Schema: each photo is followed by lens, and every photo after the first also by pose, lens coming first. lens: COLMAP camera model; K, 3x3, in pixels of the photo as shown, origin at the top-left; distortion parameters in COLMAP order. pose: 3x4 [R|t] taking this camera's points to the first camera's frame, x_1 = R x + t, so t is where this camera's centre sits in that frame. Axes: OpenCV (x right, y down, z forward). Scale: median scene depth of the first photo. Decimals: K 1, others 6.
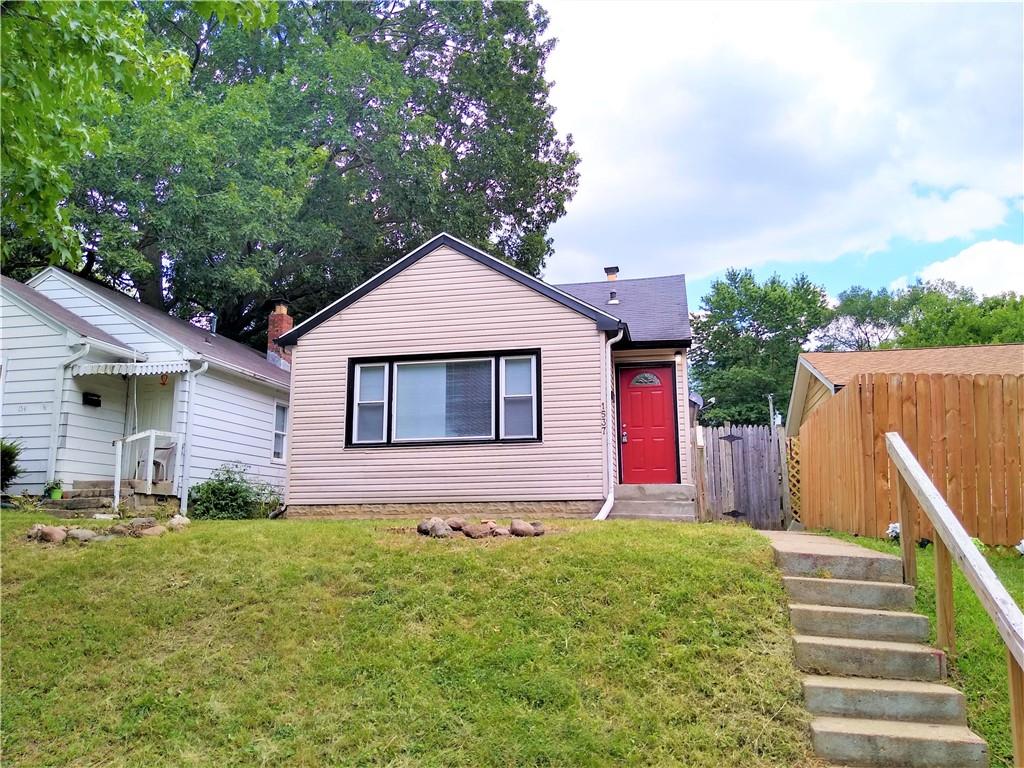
lens RADIAL K [[809.5, 0, 514.5], [0, 809.5, 383.8], [0, 0, 1]] dist [0.067223, -0.107382]
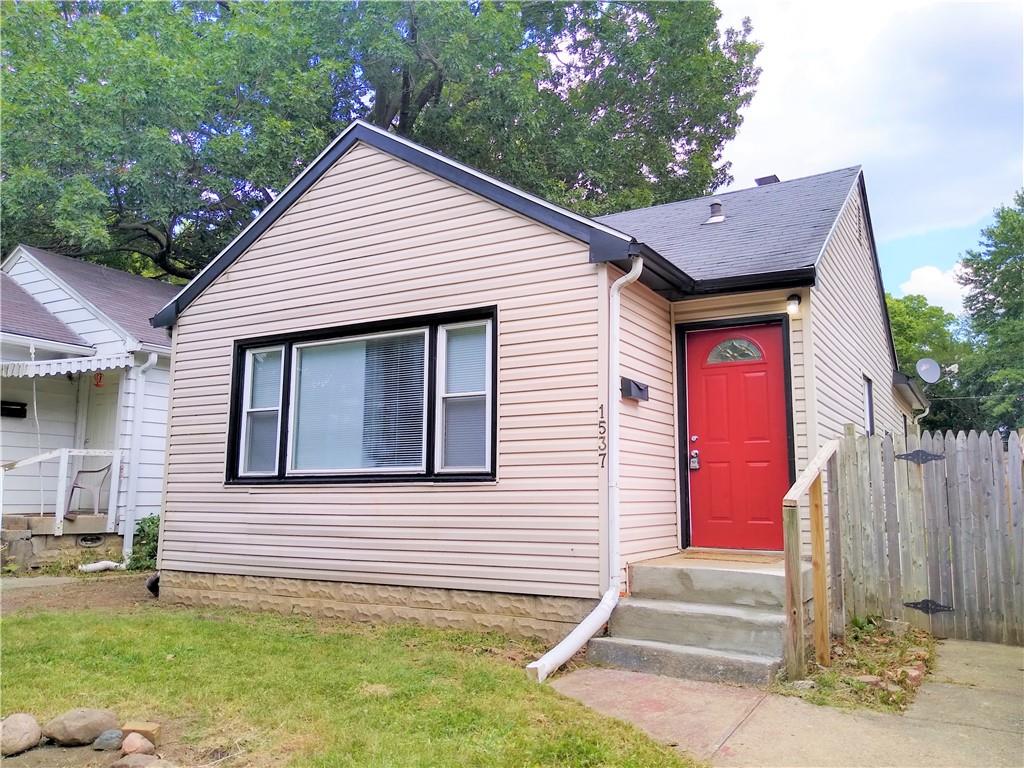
lens RADIAL K [[809.5, 0, 504.2], [0, 809.5, 390.8], [0, 0, 1]] dist [0.067223, -0.107382]
pose [[0.947968, -0.031478, -0.316806, 0.196892], [0.046092, 0.998186, 0.038741, -0.007492], [0.315011, -0.051328, 0.947699, 0.464920]]
